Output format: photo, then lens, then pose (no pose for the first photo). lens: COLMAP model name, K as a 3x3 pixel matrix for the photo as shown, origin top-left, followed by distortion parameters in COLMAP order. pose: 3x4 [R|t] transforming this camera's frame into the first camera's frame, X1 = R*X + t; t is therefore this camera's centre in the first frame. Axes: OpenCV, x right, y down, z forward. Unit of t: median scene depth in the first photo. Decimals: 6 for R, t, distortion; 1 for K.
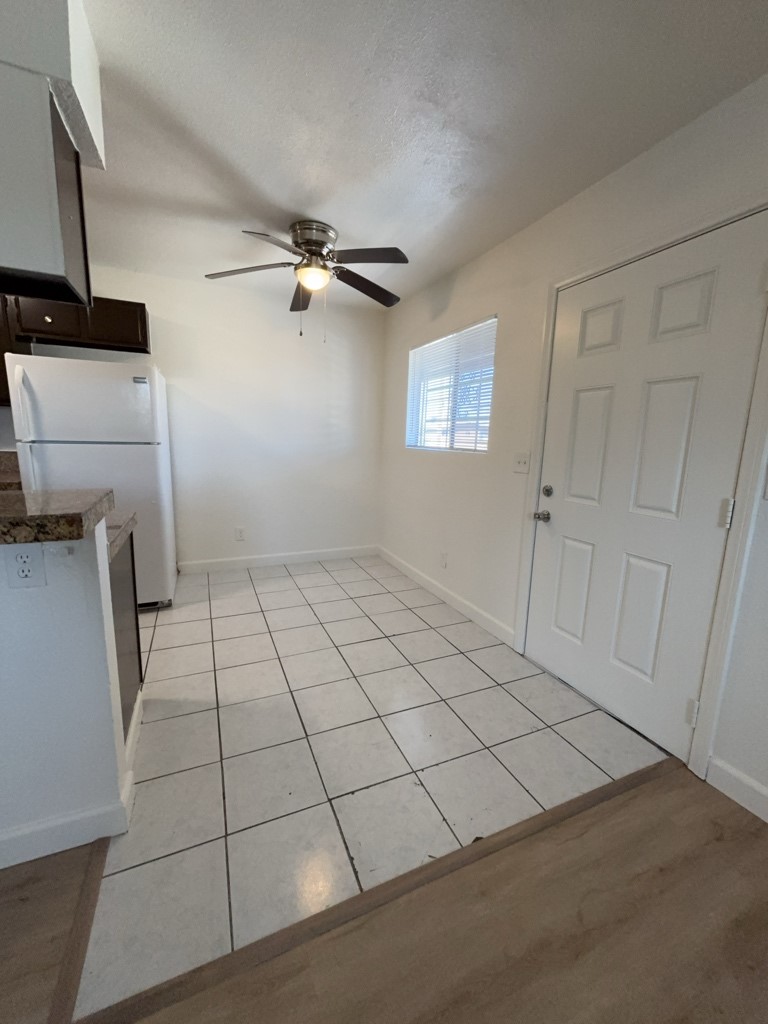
lens RADIAL K [[412.1, 0, 384.5], [0, 412.1, 510.9], [0, 0, 1]] dist [0.016886, -0.000583]
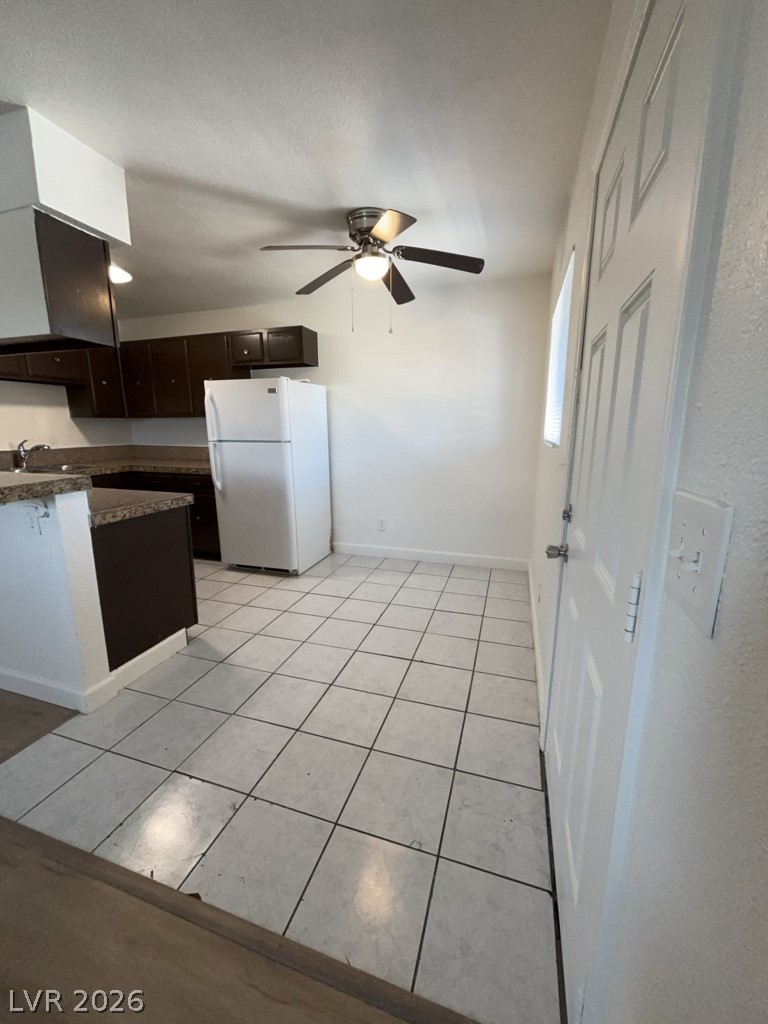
lens RADIAL K [[412.1, 0, 382.4], [0, 412.1, 511.4], [0, 0, 1]] dist [0.016886, -0.000583]
pose [[0.743601, 0.106060, -0.660159, 0.557163], [-0.096527, 0.994024, 0.050970, -0.052697], [0.661620, 0.025822, 0.749395, 0.320609]]
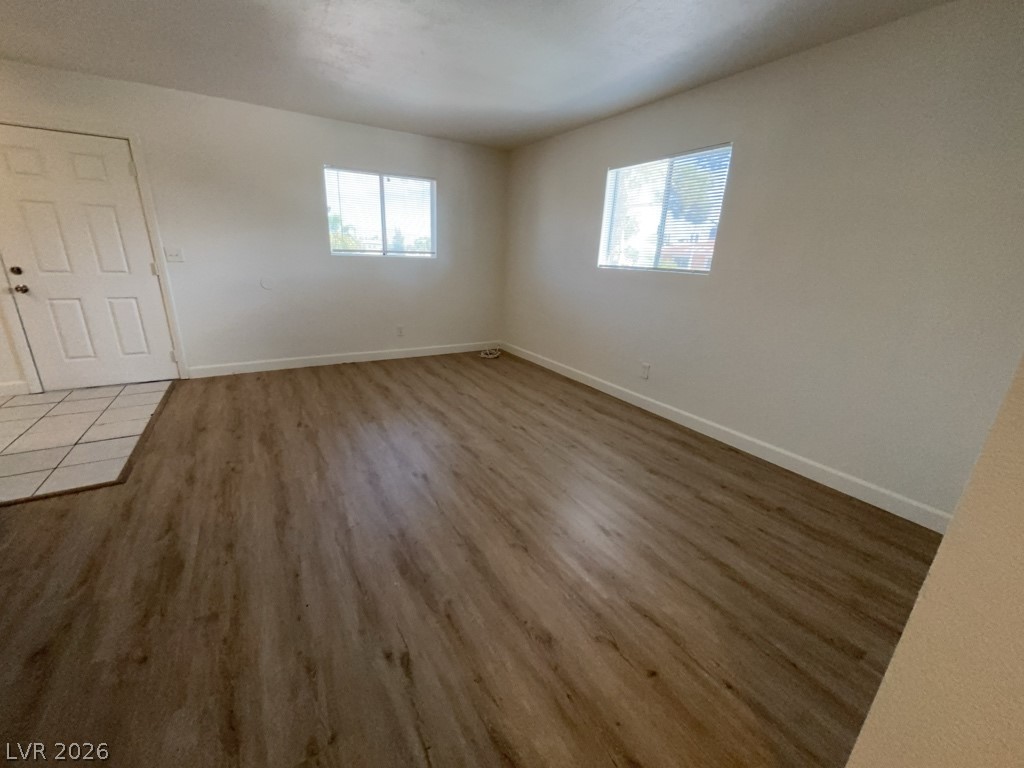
lens RADIAL K [[412.1, 0, 512.8], [0, 412.1, 381.6], [0, 0, 1]] dist [0.016886, -0.000583]
pose [[-0.114798, -0.333216, 0.935836, -1.201293], [0.140953, 0.927069, 0.347385, 0.040635], [-0.983338, 0.171787, -0.059458, -0.507057]]
